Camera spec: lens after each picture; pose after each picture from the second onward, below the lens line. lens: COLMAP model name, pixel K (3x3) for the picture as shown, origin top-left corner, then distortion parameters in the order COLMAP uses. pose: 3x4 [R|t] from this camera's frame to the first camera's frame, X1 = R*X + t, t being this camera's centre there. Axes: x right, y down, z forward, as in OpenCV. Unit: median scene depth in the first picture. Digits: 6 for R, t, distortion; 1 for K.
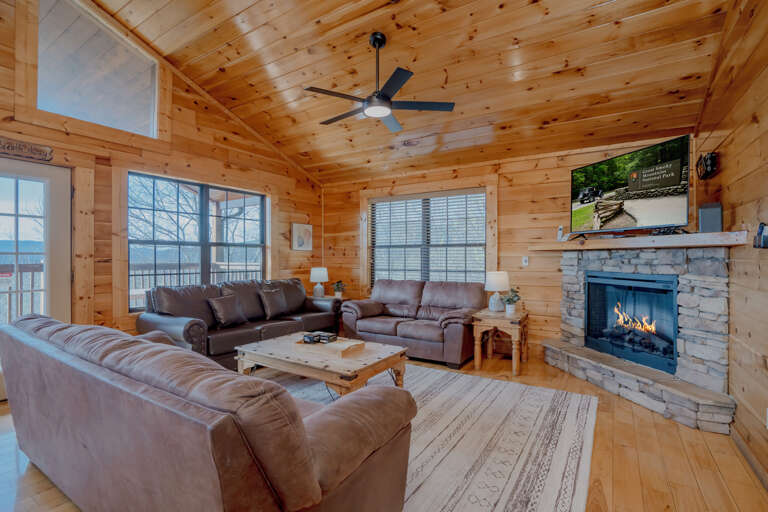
lens RADIAL K [[365.0, 0, 384.0], [0, 365.0, 269.6], [0, 0, 1]] dist [-0.001416, -0.000145]
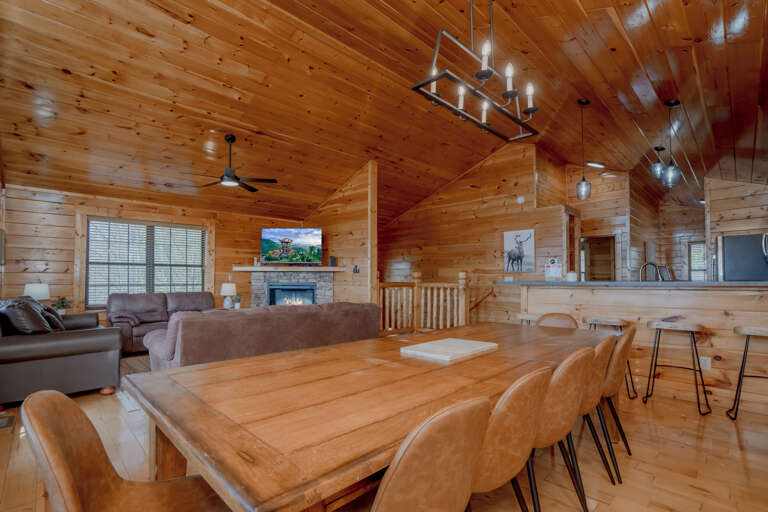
lens RADIAL K [[365.0, 0, 384.0], [0, 365.0, 269.6], [0, 0, 1]] dist [-0.001416, -0.000145]
pose [[0.230174, 0.019201, 0.972960, -0.921125], [0.023295, 0.999410, -0.025234, -0.000242], [-0.972871, 0.028474, 0.229591, -0.029200]]
